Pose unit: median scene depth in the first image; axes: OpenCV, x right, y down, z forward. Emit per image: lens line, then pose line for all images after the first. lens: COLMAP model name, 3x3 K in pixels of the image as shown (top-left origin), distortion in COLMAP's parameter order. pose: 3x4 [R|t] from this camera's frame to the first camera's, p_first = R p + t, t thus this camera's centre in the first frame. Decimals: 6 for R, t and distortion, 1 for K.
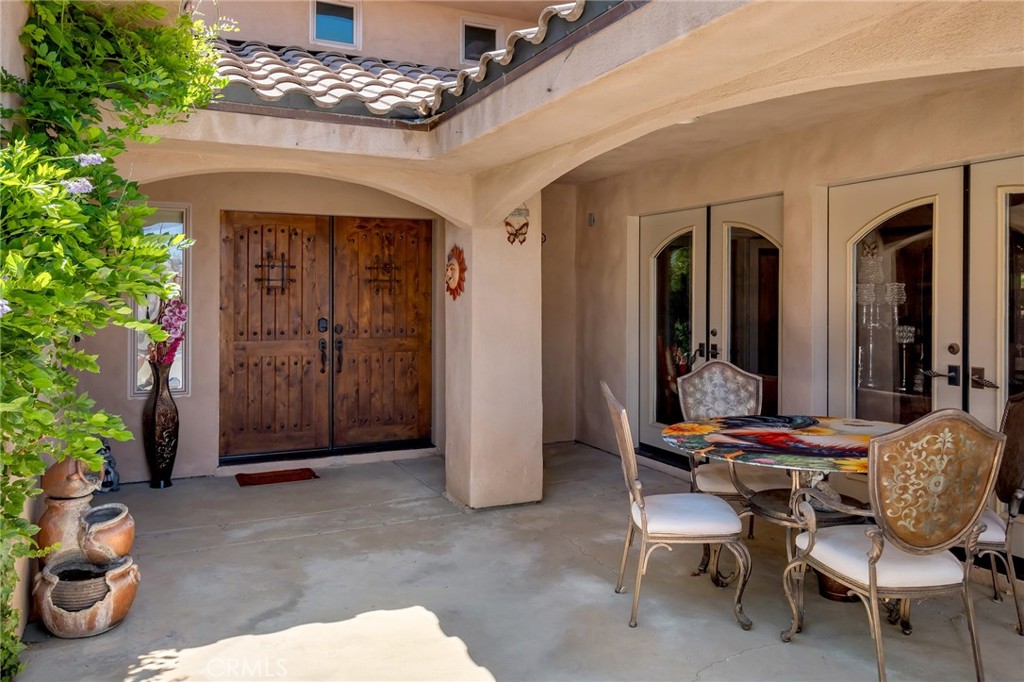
lens RADIAL K [[727.7, 0, 512.9], [0, 727.7, 308.5], [0, 0, 1]] dist [-0.007115, -0.002625]
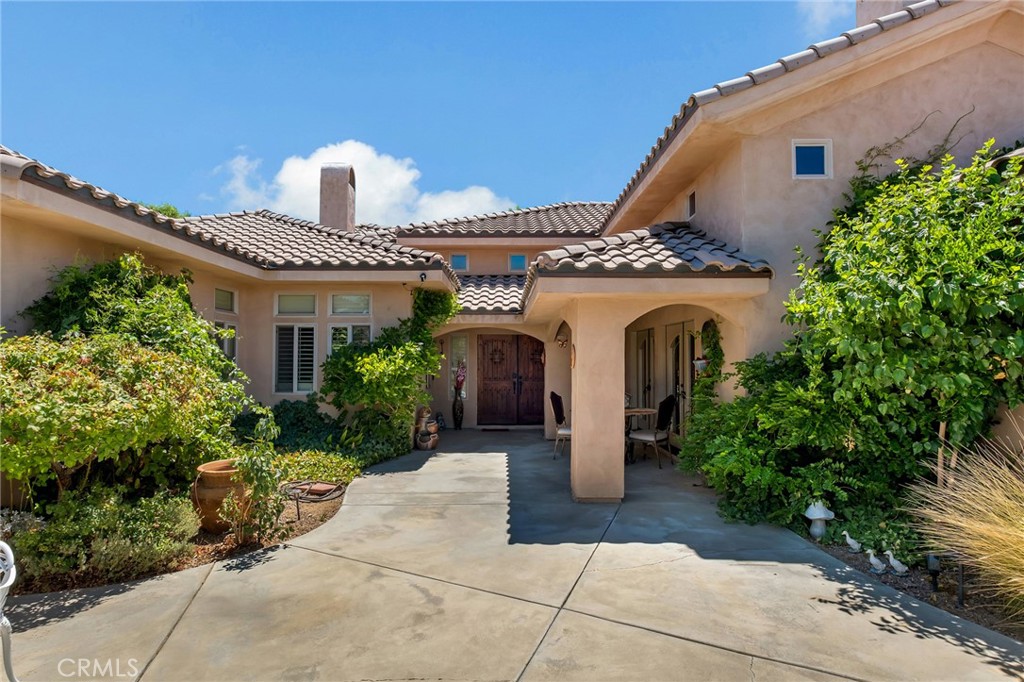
lens RADIAL K [[506.4, 0, 511.3], [0, 506.4, 361.6], [0, 0, 1]] dist [0.000451, -0.000067]
pose [[0.902813, -0.003384, -0.430021, 0.565131], [-0.001123, 0.999947, -0.010228, -0.010398], [0.430033, 0.009717, 0.902761, -0.724673]]
